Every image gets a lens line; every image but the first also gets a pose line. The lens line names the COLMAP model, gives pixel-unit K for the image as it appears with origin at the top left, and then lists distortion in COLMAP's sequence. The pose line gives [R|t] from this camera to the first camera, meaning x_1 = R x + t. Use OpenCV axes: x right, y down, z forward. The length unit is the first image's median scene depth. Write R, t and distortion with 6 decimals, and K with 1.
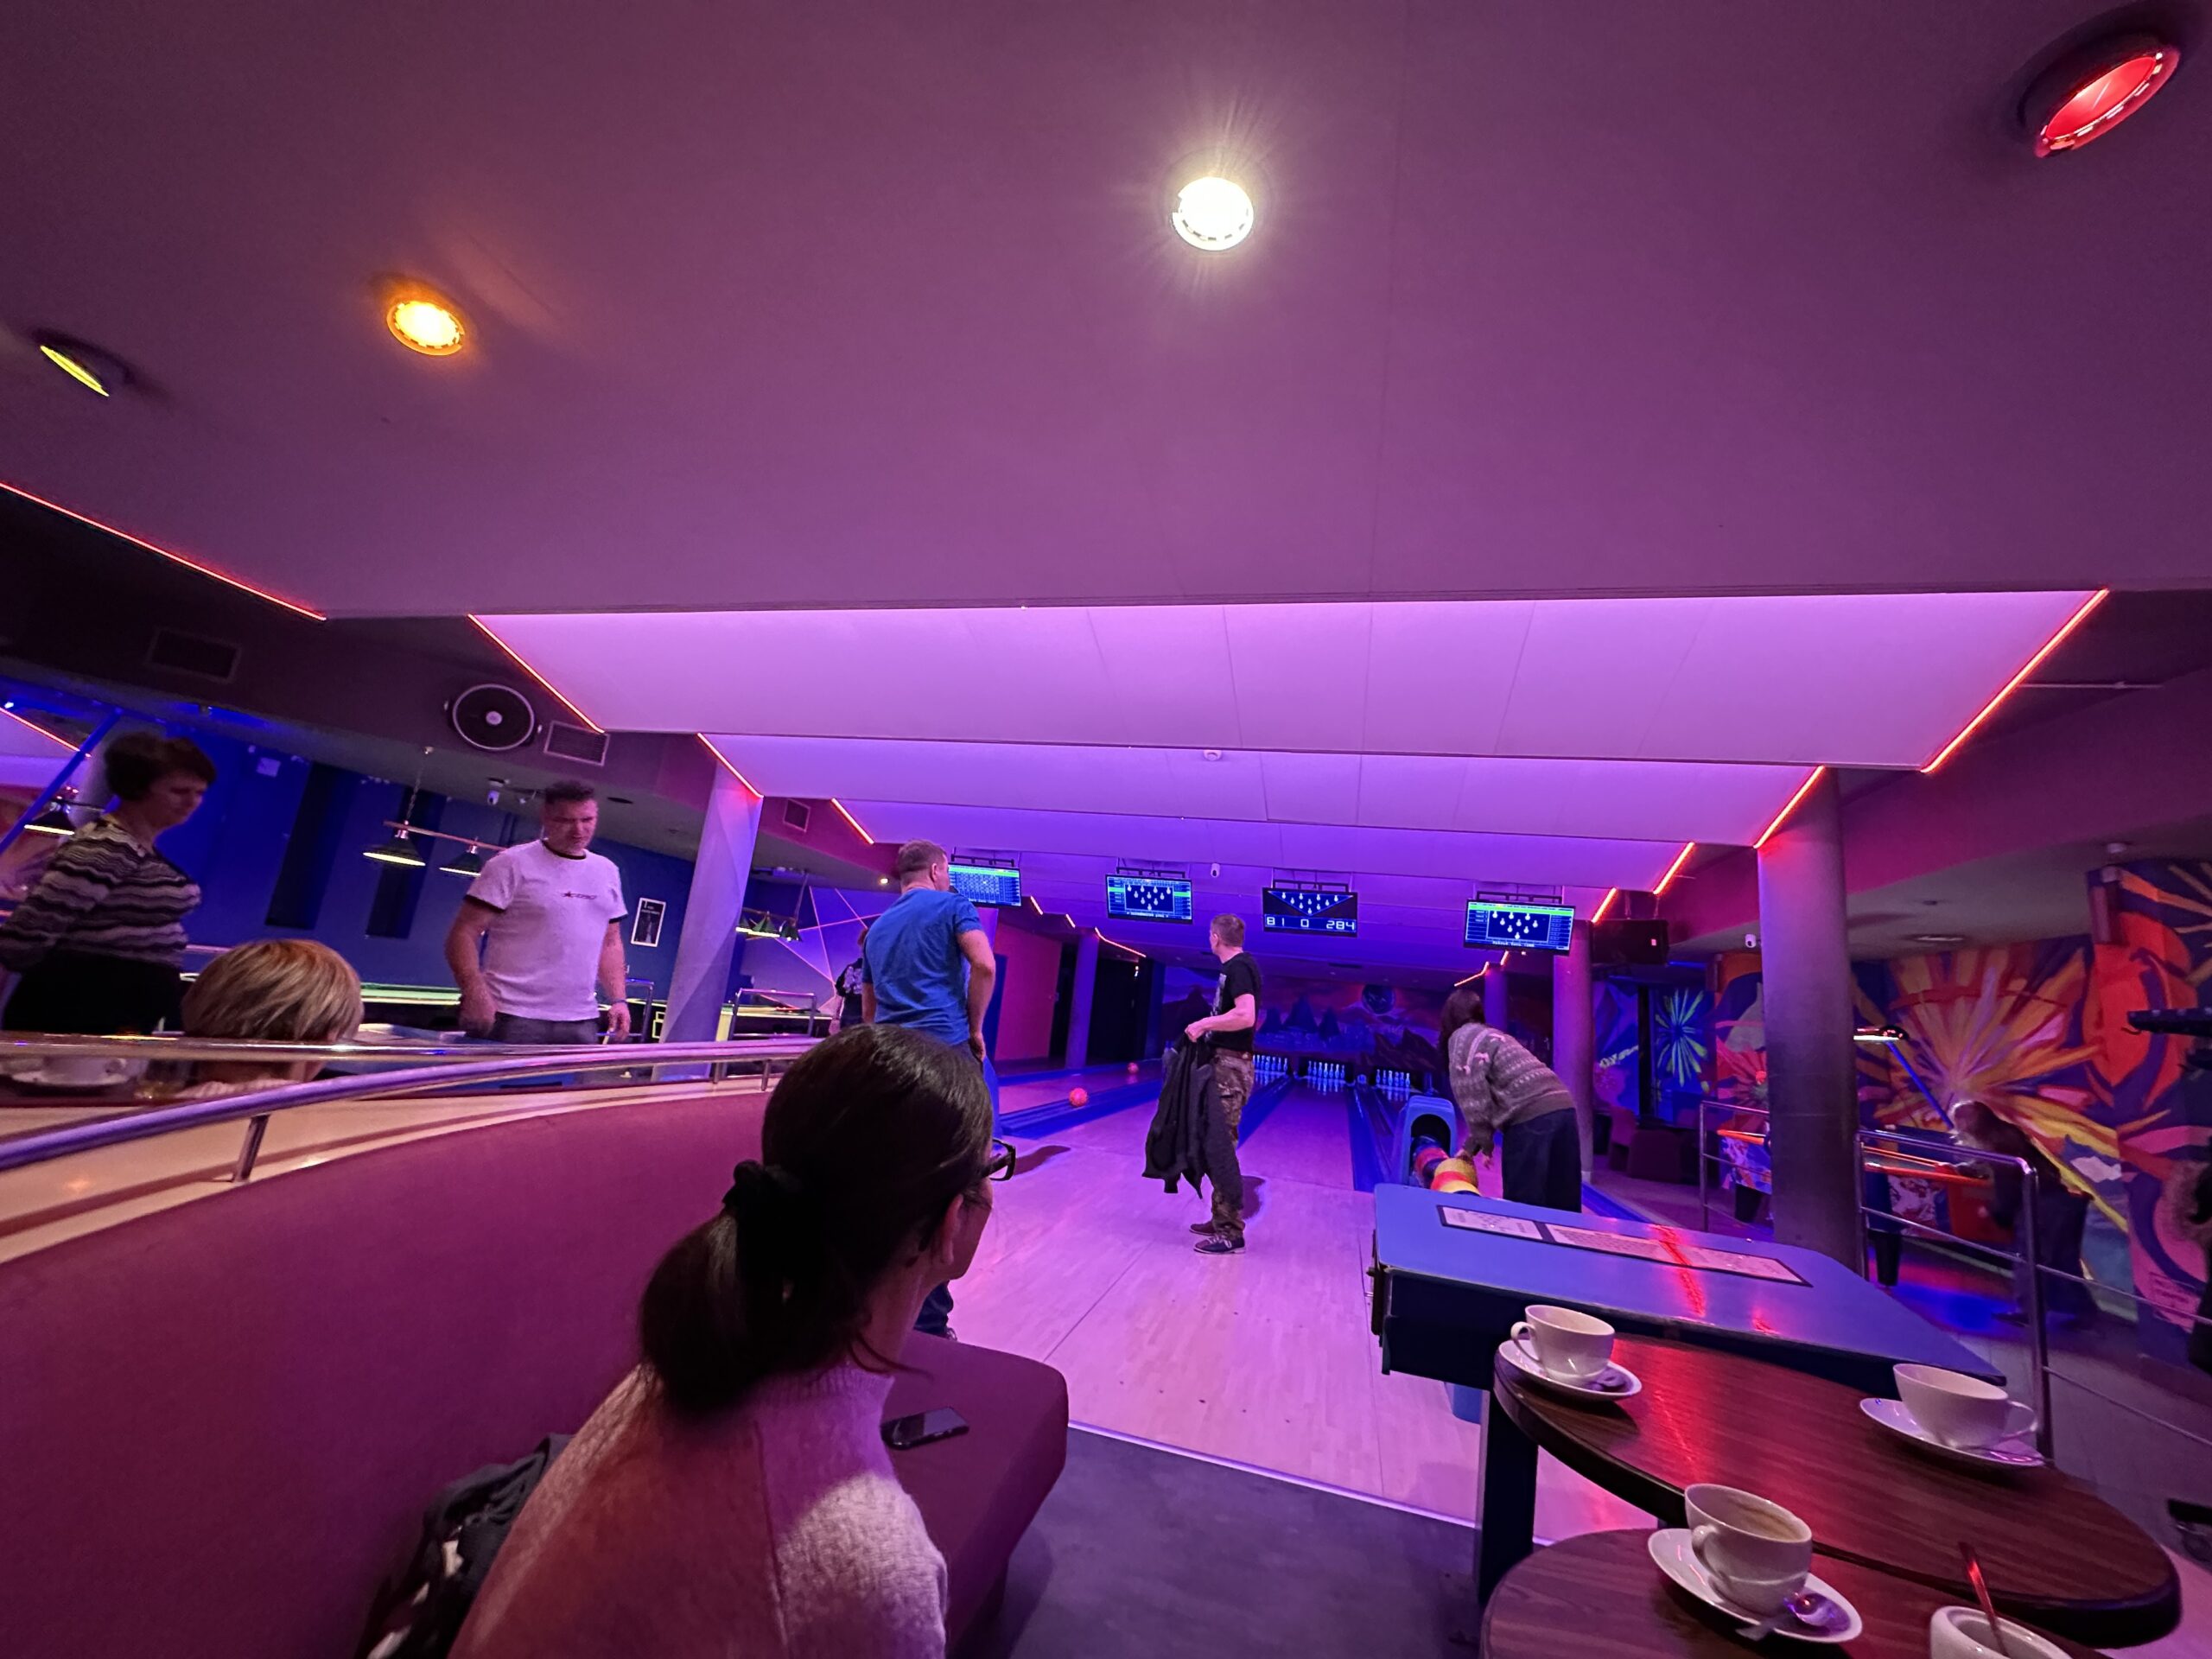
lens RADIAL K [[887.2, 0, 1101.1], [0, 887.2, 831.5], [0, 0, 1]] dist [0.003119, 0.000313]
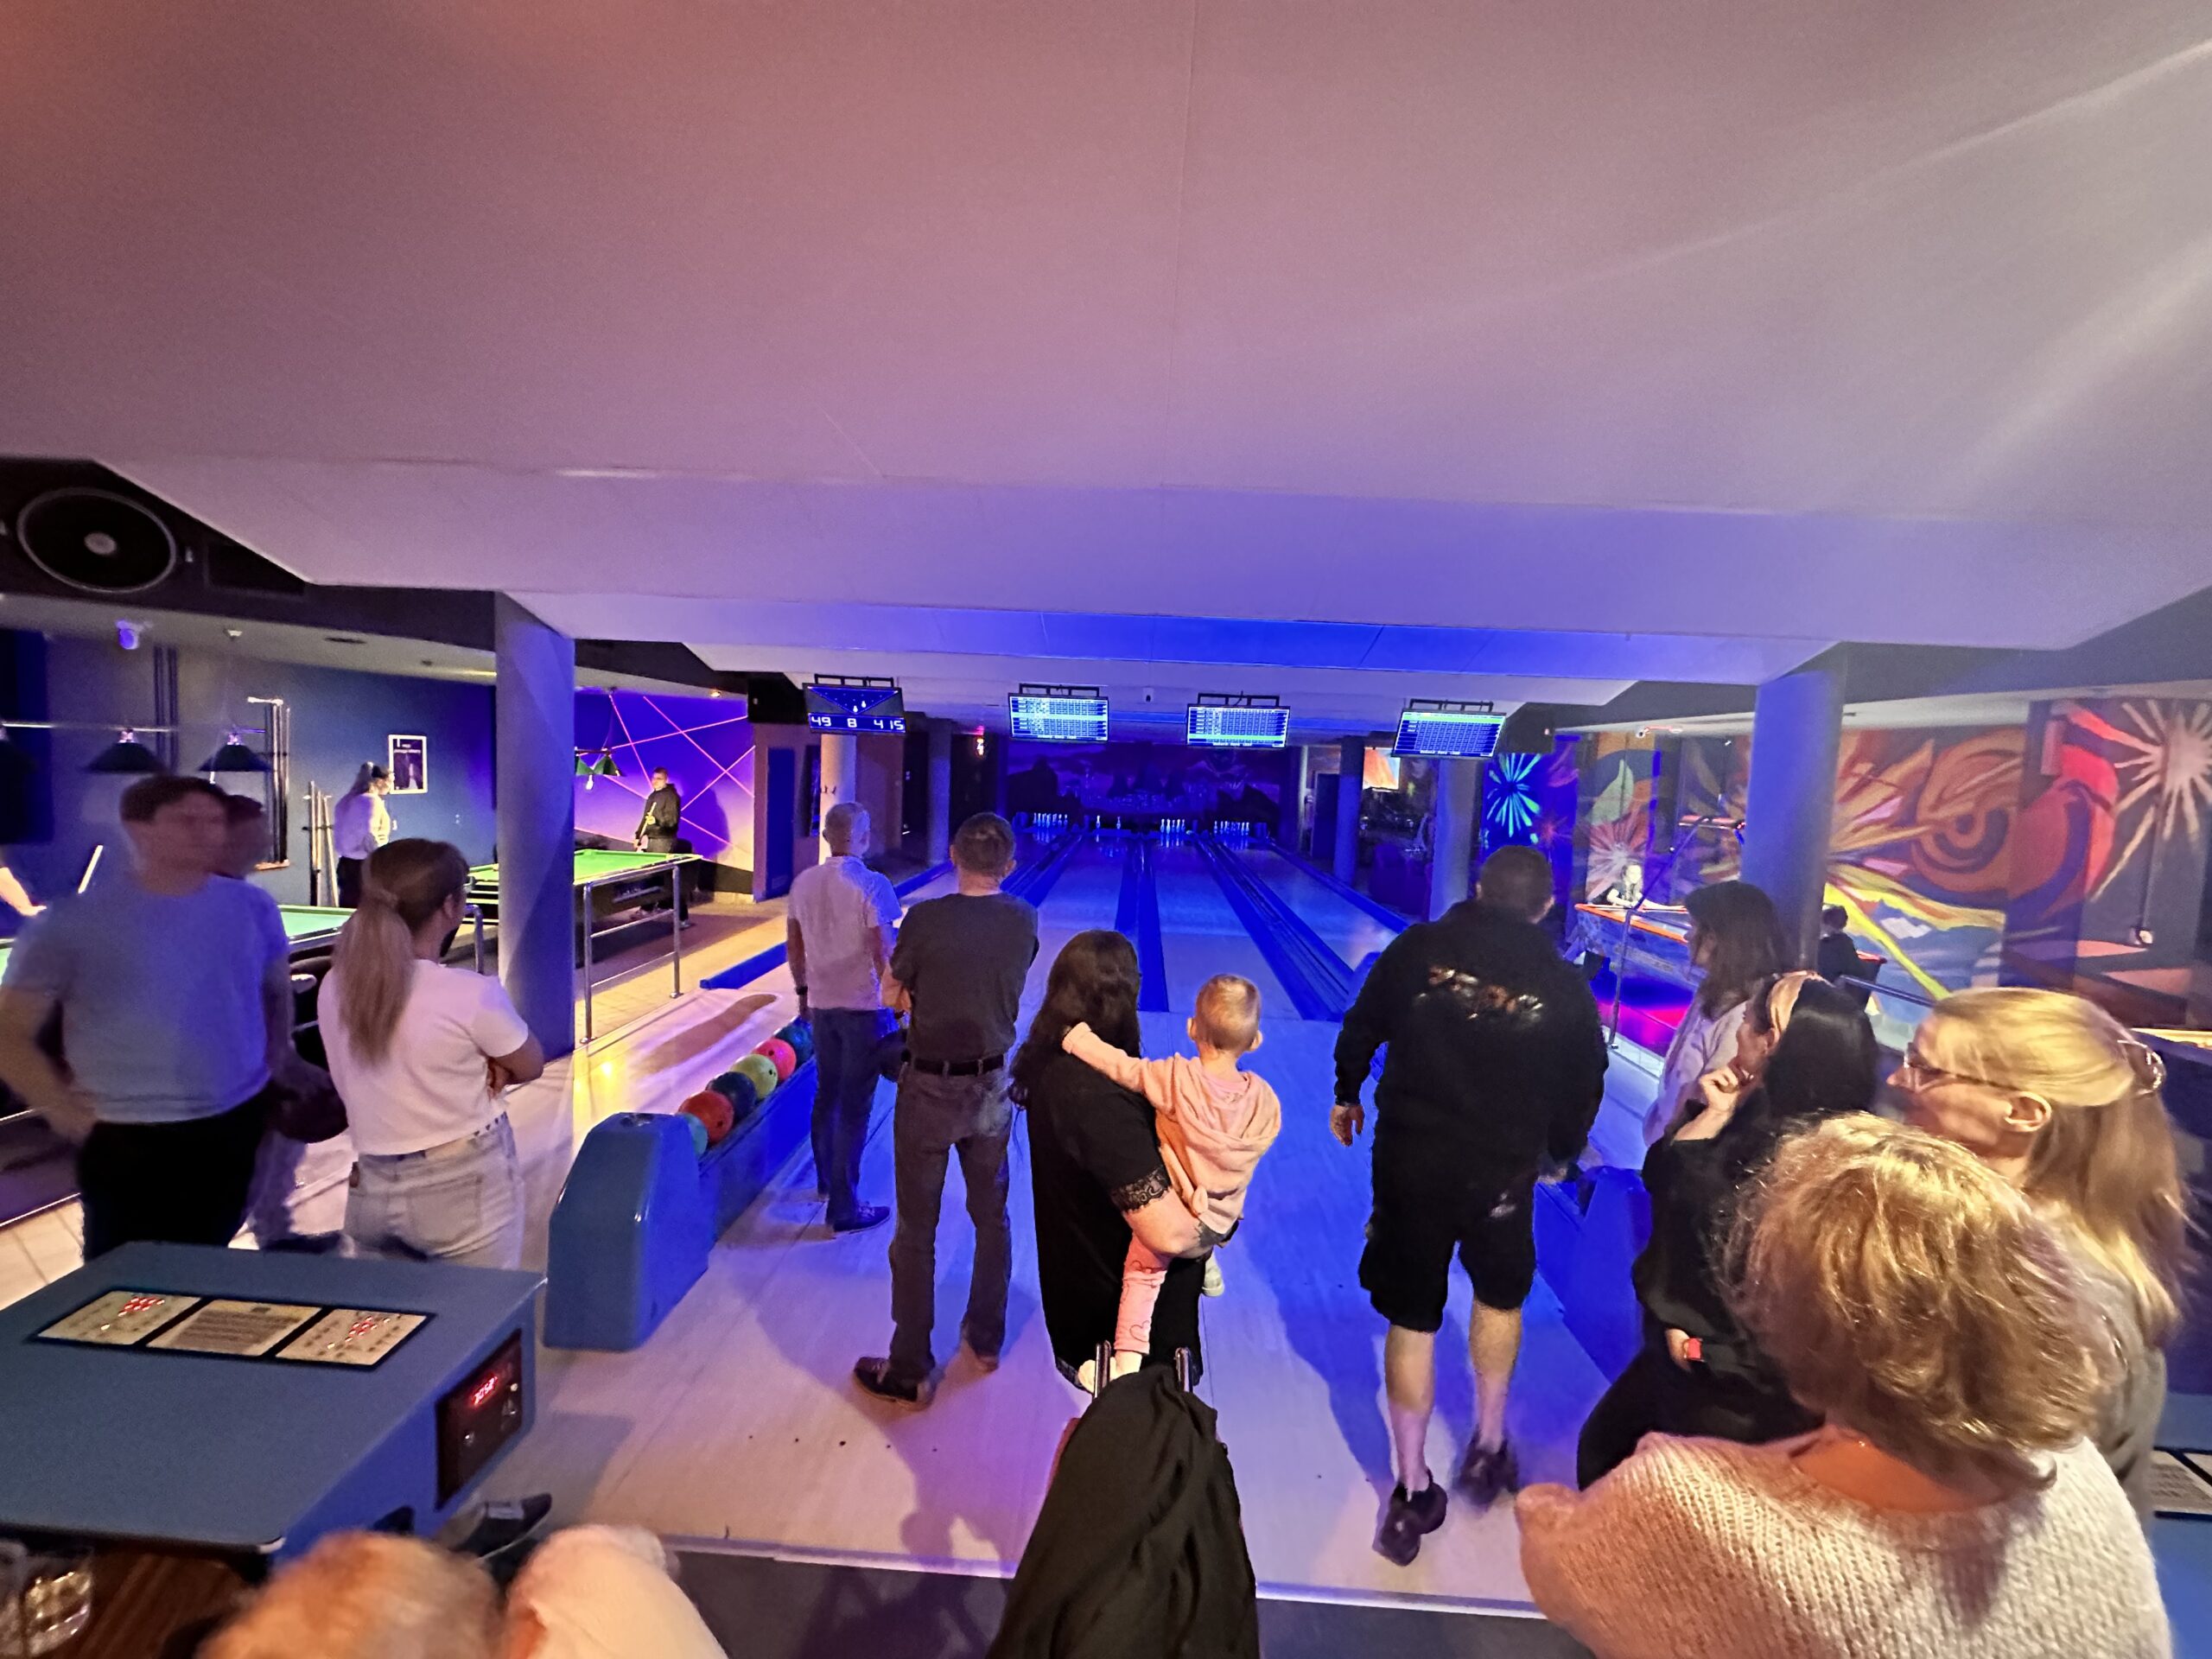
lens RADIAL K [[887.2, 0, 1105.6], [0, 887.2, 827.6], [0, 0, 1]] dist [0.003119, 0.000313]
pose [[0.974742, -0.084993, 0.206531, -0.117176], [0.023018, 0.958064, 0.285629, -0.095556], [-0.222146, -0.273661, 0.935821, 0.168079]]
